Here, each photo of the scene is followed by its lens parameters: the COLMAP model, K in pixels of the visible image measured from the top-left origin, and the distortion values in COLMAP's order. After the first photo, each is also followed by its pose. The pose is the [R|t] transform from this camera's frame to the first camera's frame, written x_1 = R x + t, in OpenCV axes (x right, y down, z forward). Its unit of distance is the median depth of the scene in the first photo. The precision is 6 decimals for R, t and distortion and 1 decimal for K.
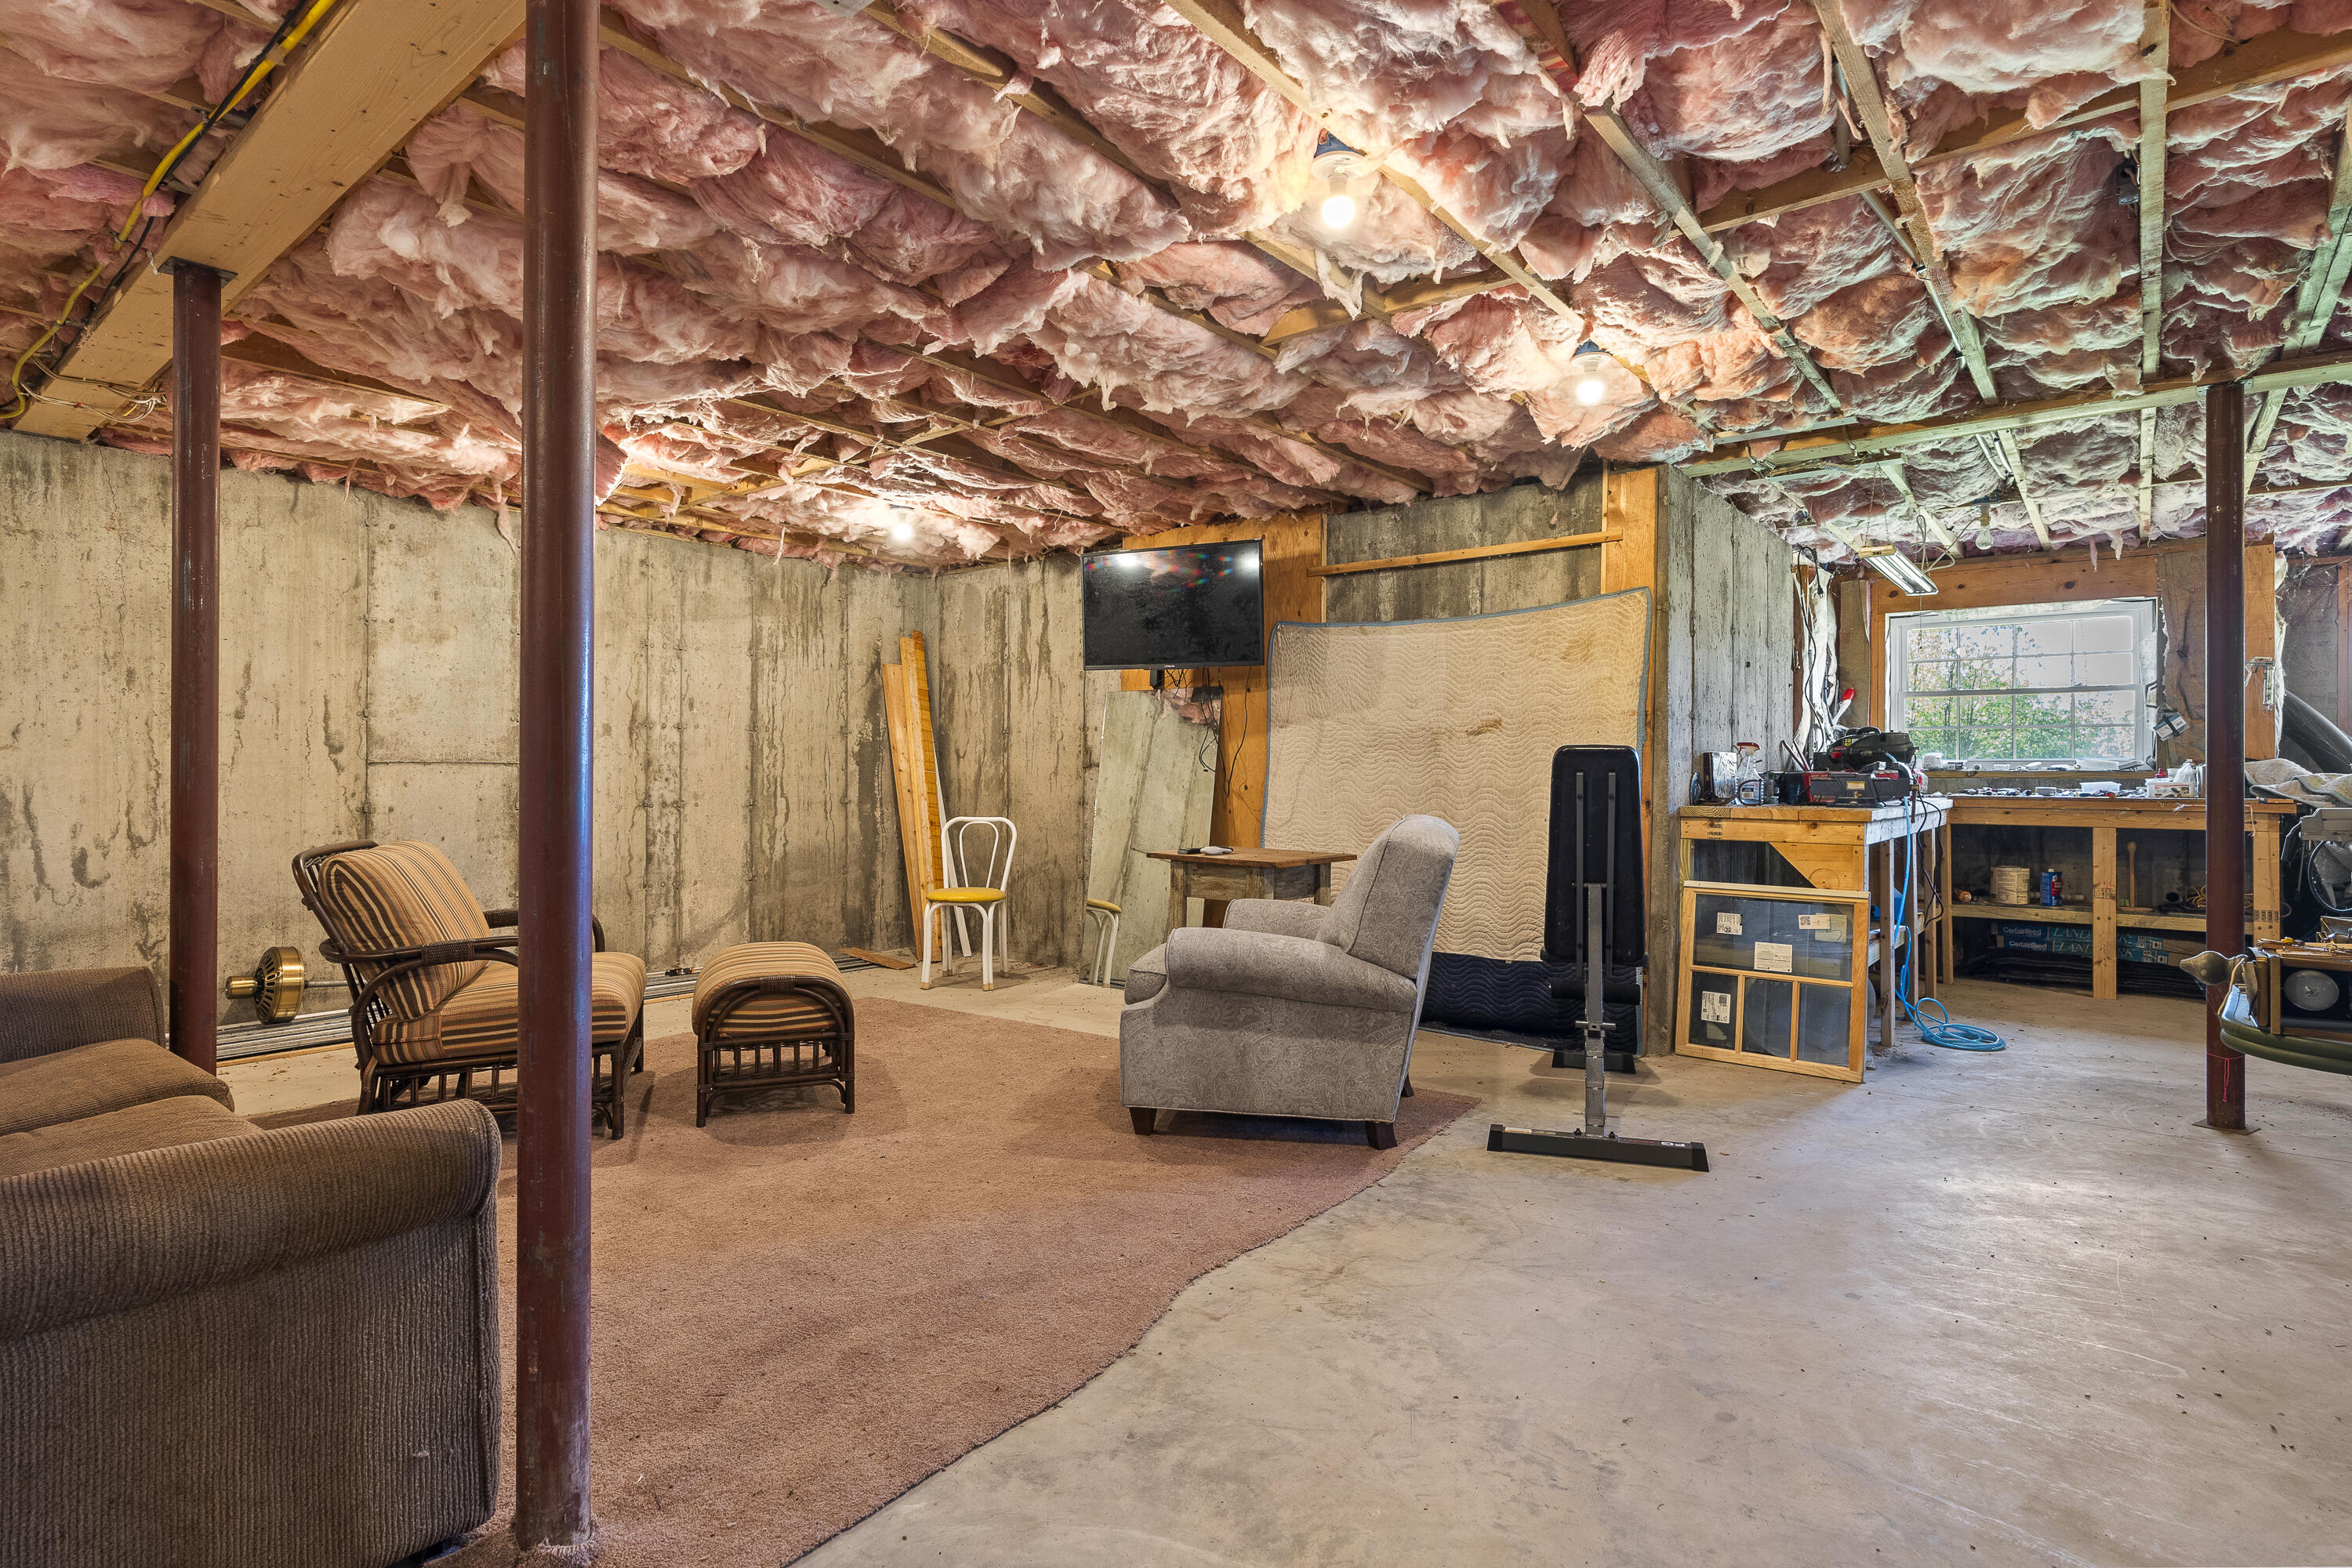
lens RADIAL K [[1170.1, 0, 1177.3], [0, 1170.1, 773.5], [0, 0, 1]] dist [-0.004537, 0.002630]
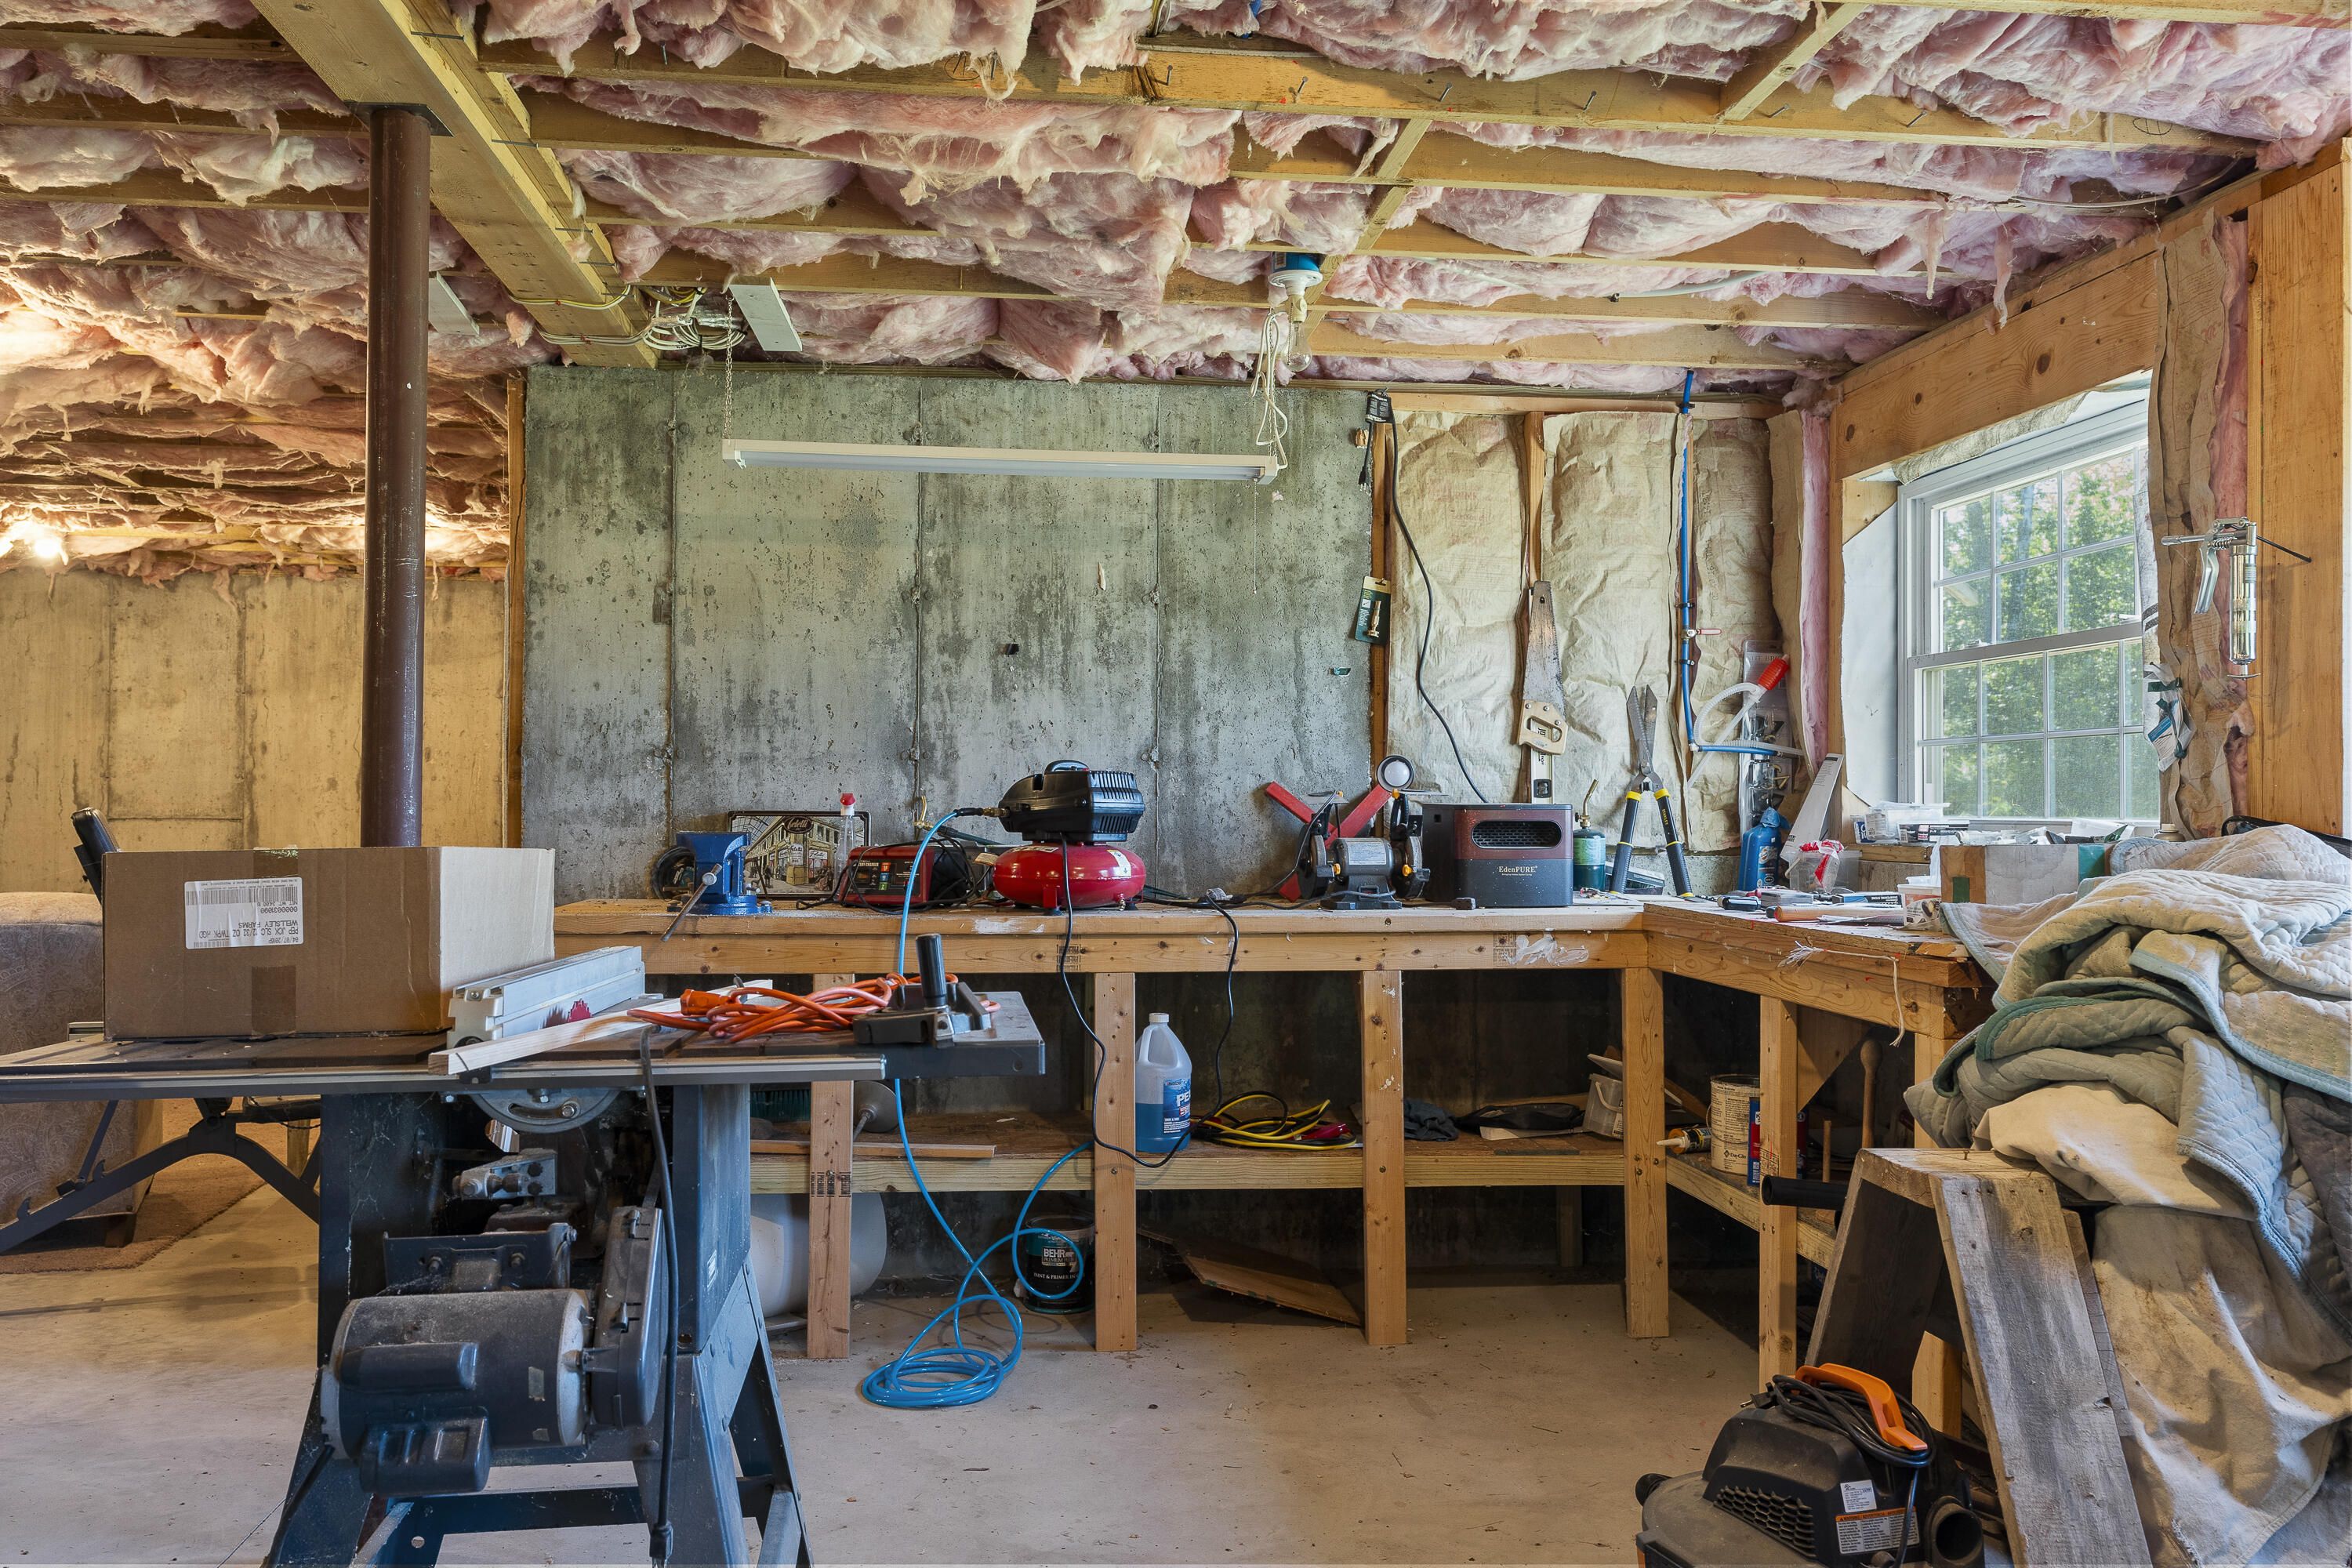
lens RADIAL K [[1833.3, 0, 1177.6], [0, 1833.3, 790.3], [0, 0, 1]] dist [0.006832, -0.000525]
pose [[0.714071, -0.009311, -0.700012, 1.246704], [-0.002817, 0.999865, -0.016173, -0.011003], [0.700068, 0.013521, 0.713948, 0.461565]]
